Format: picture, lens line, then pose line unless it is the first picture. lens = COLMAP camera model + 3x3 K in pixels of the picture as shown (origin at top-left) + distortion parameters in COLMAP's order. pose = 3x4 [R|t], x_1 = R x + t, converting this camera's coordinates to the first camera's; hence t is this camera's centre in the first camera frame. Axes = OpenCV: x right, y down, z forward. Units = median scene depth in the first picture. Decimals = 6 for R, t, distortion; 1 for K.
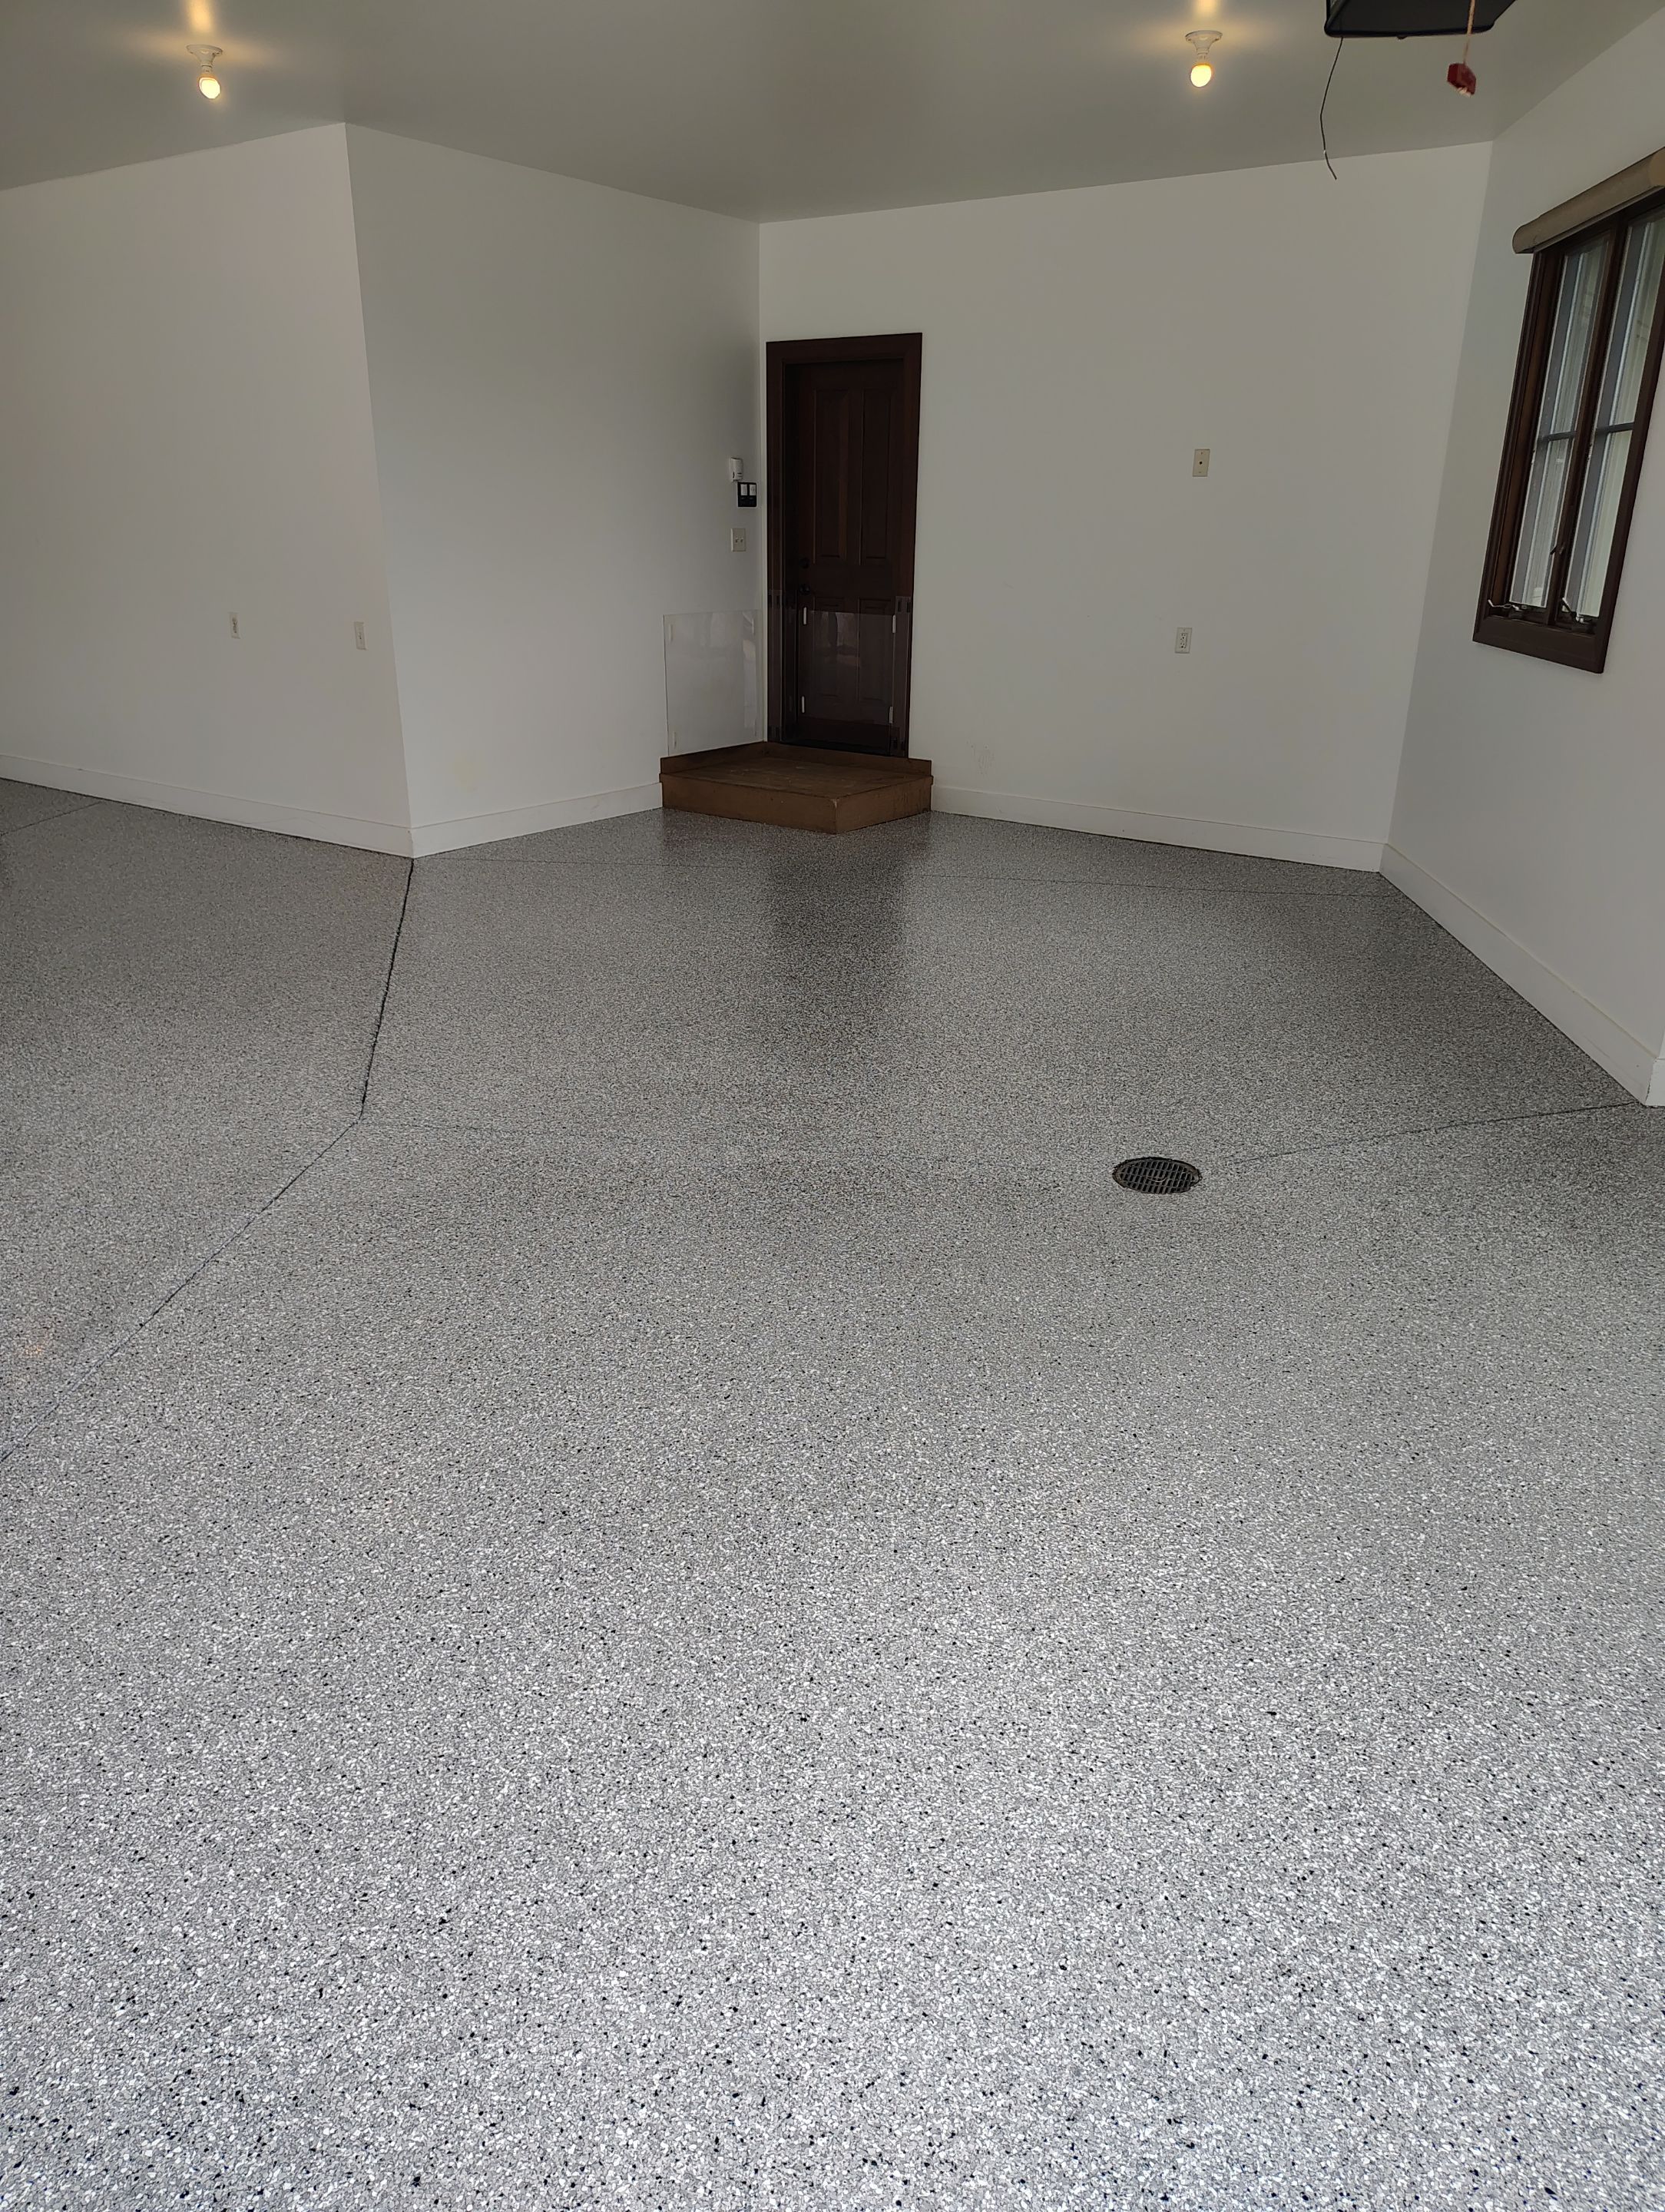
lens RADIAL K [[1545.1, 0, 842.6], [0, 1545.1, 1147.4], [0, 0, 1]] dist [0.042219, -0.056976]
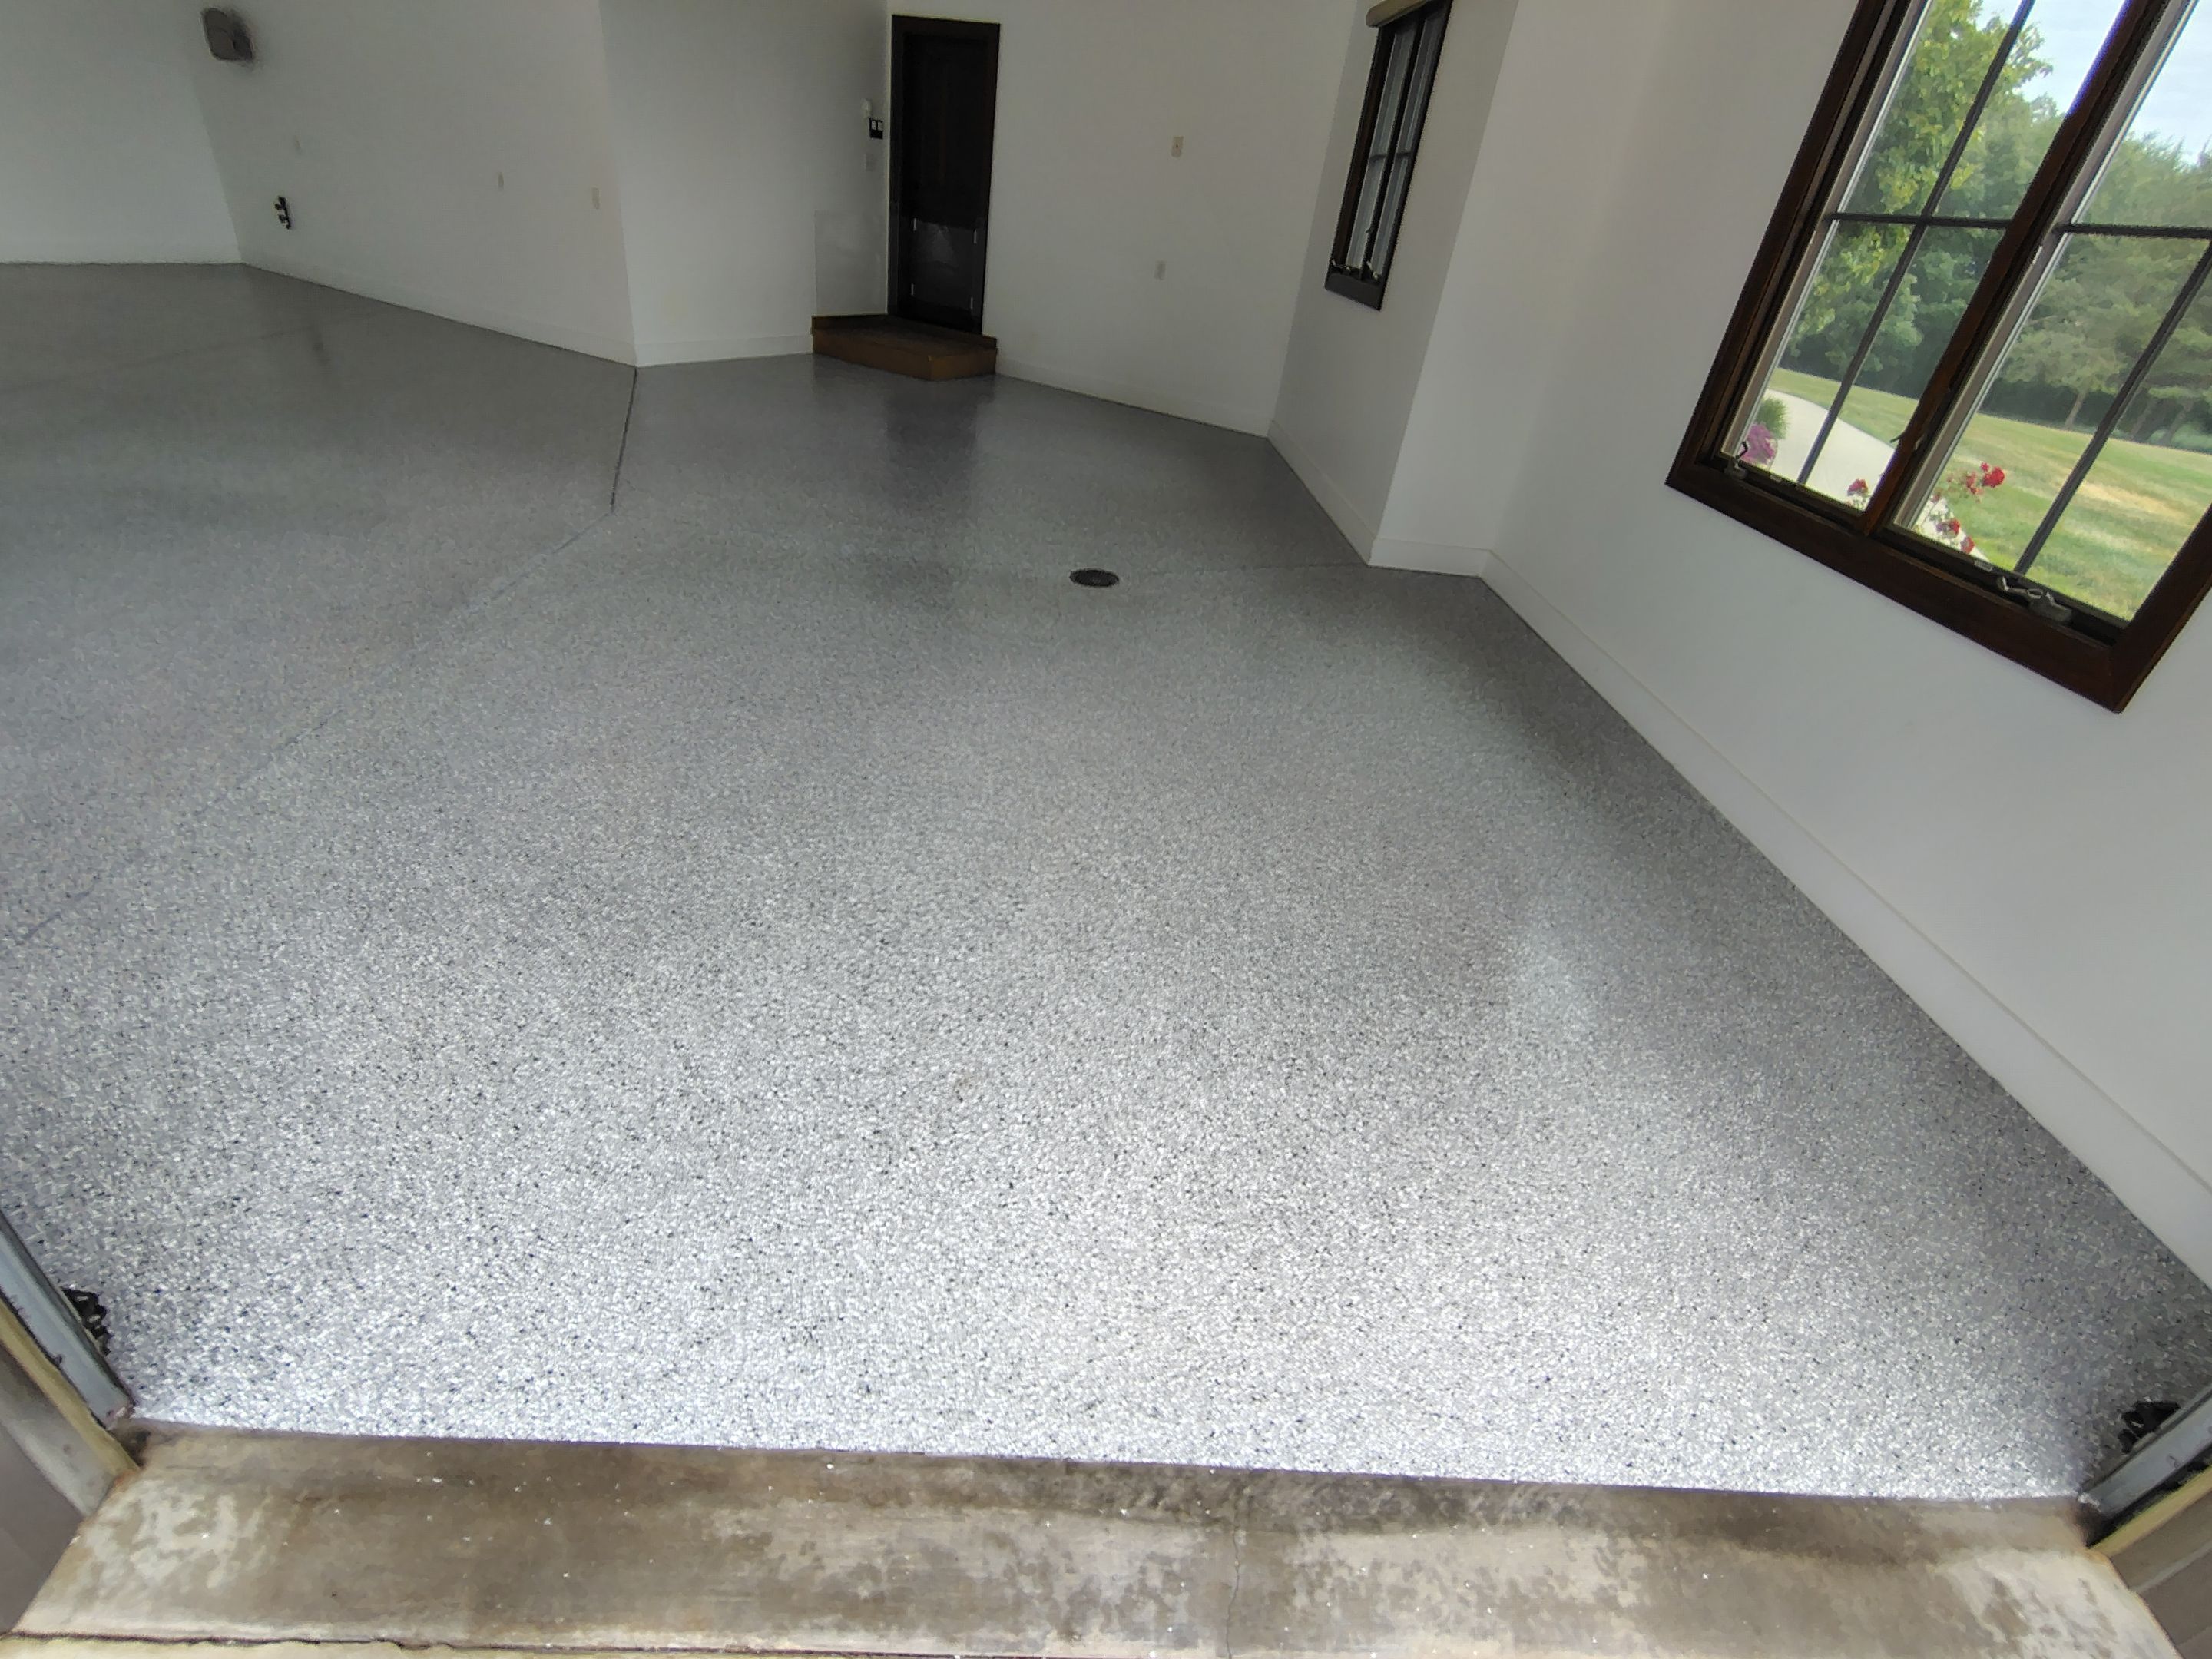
lens RADIAL K [[1044.7, 0, 1107.7], [0, 1044.7, 839.2], [0, 0, 1]] dist [-0.008281, 0.001351]
pose [[0.986668, 0.031604, 0.159650, 0.038964], [-0.059944, 0.982571, 0.175957, 0.101441], [-0.151306, -0.183182, 0.971365, -0.208799]]
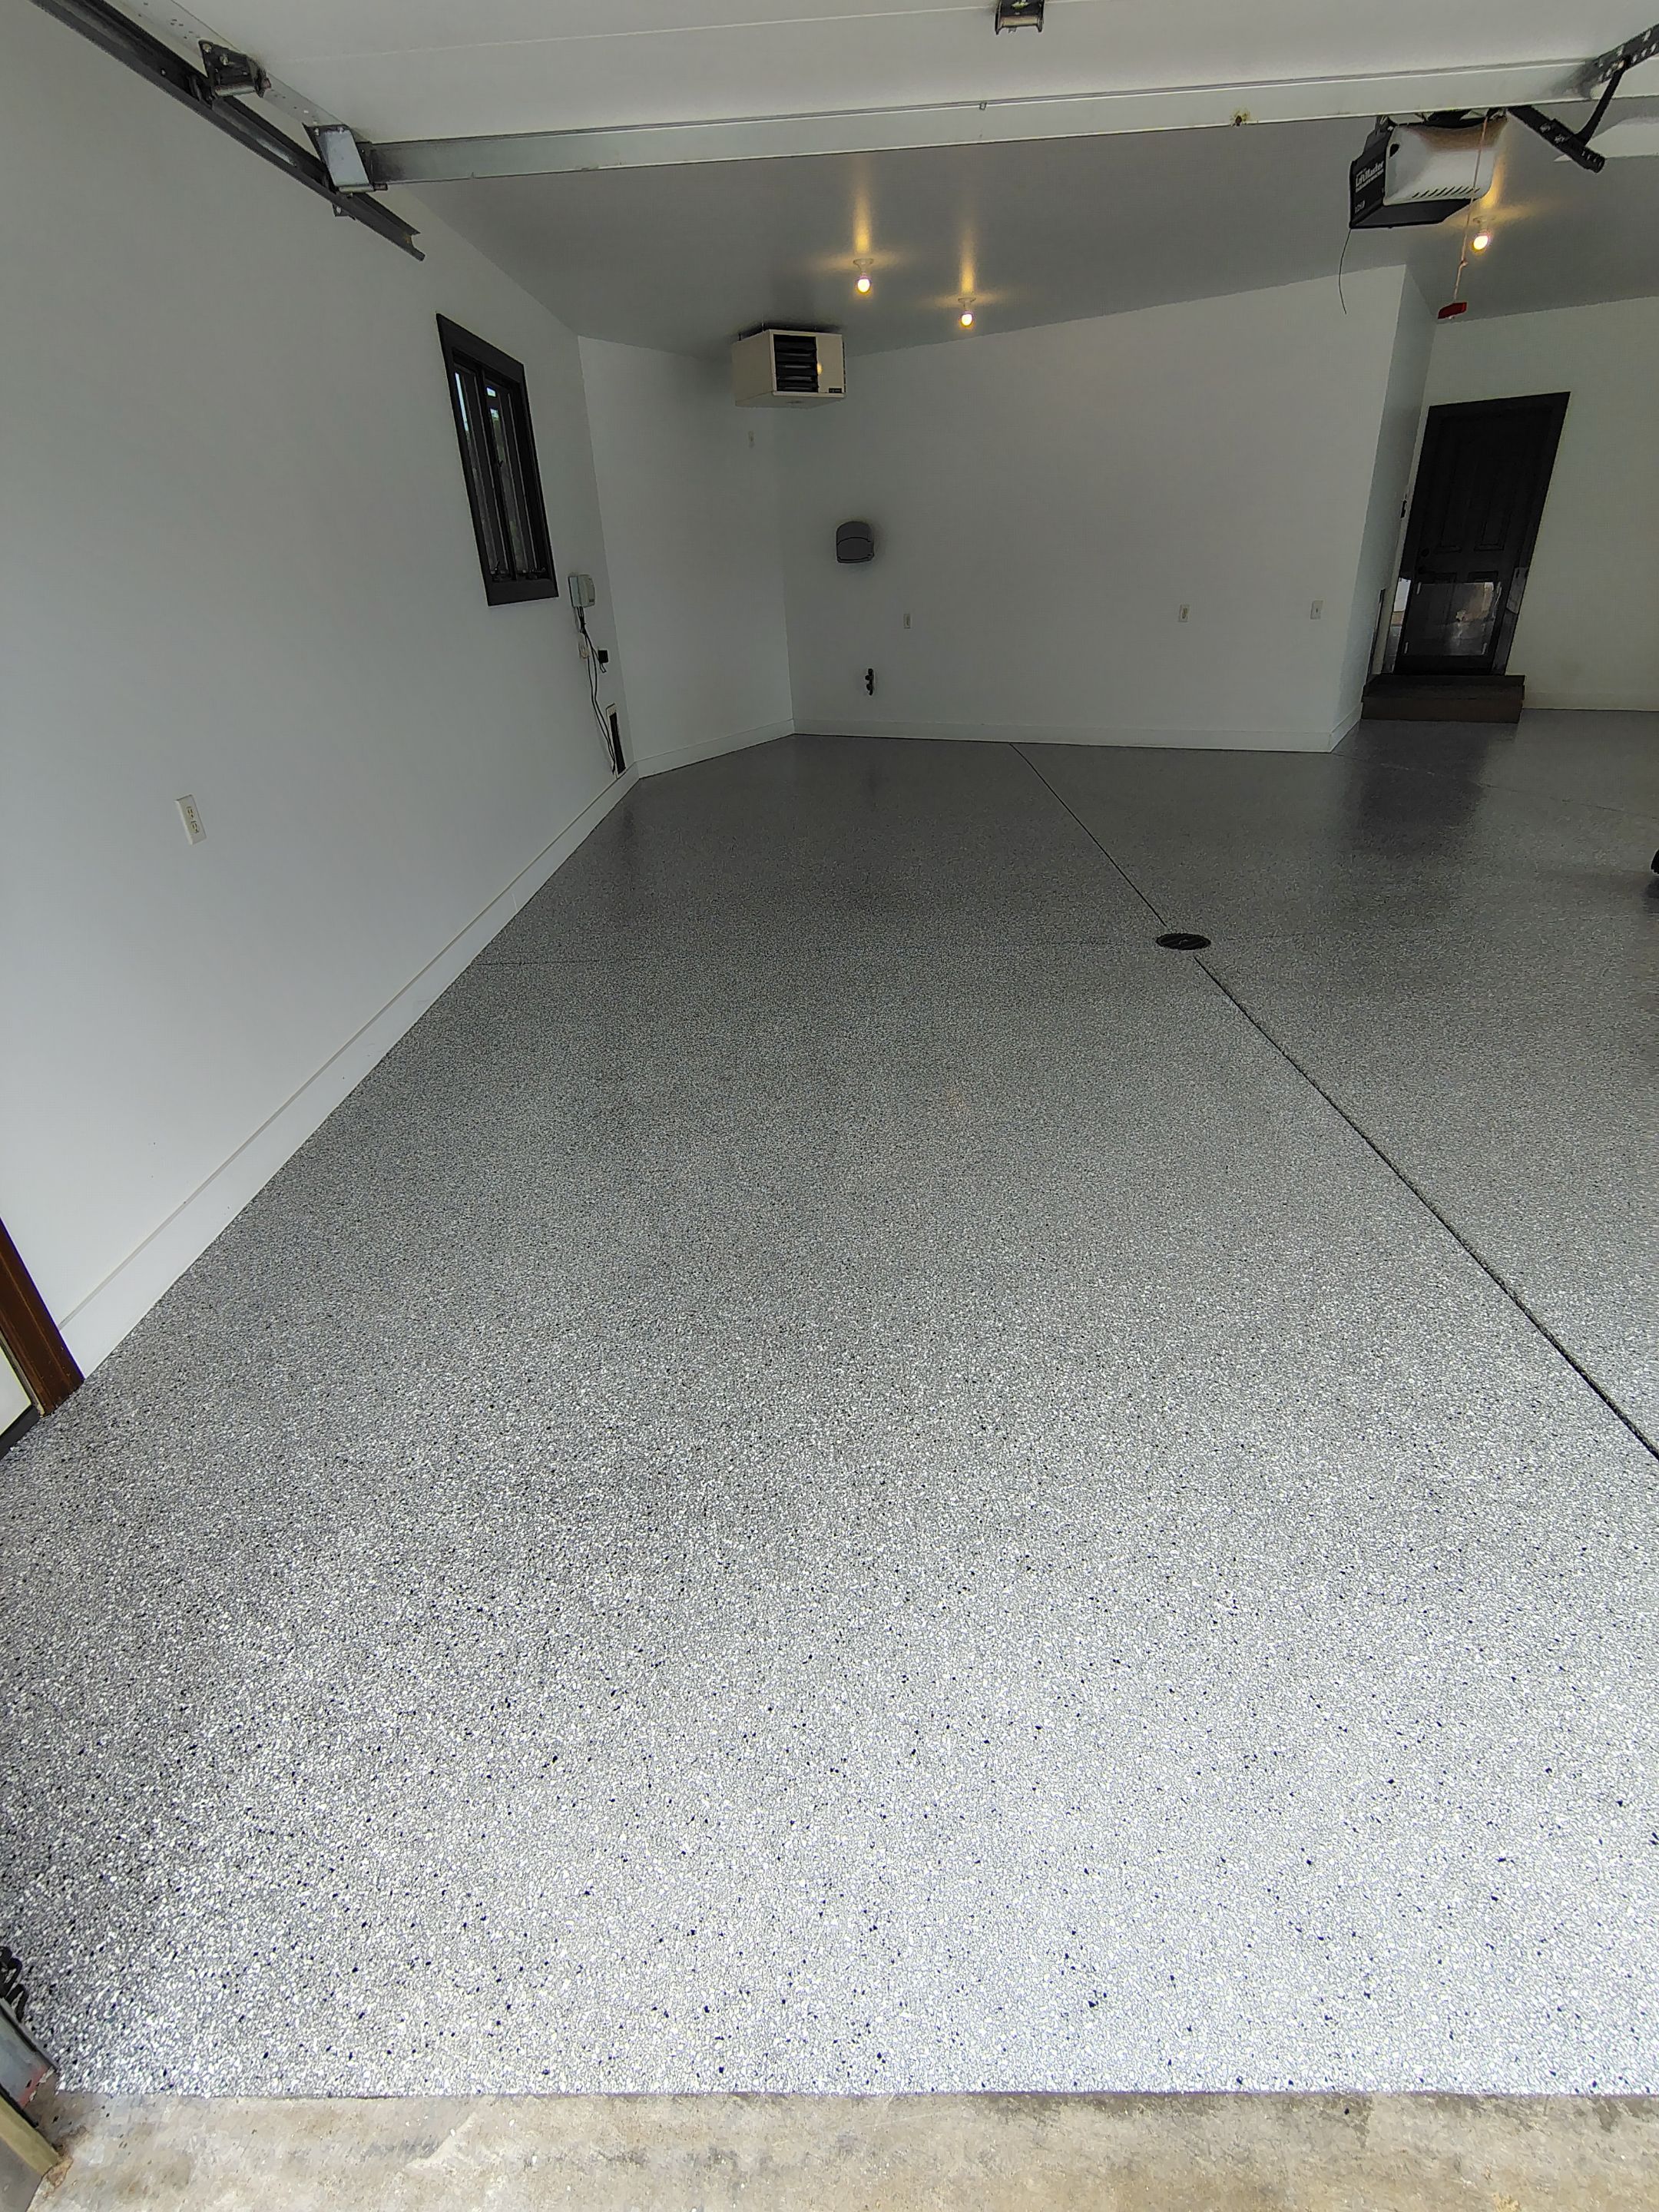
lens RADIAL K [[1041.8, 0, 822.3], [0, 1041.8, 1110.2], [0, 0, 1]] dist [-0.010451, 0.004711]
pose [[0.995413, -0.089800, 0.033004, -1.625554], [0.086115, 0.991268, 0.099861, 0.054002], [-0.041683, -0.096561, 0.994454, -0.160552]]
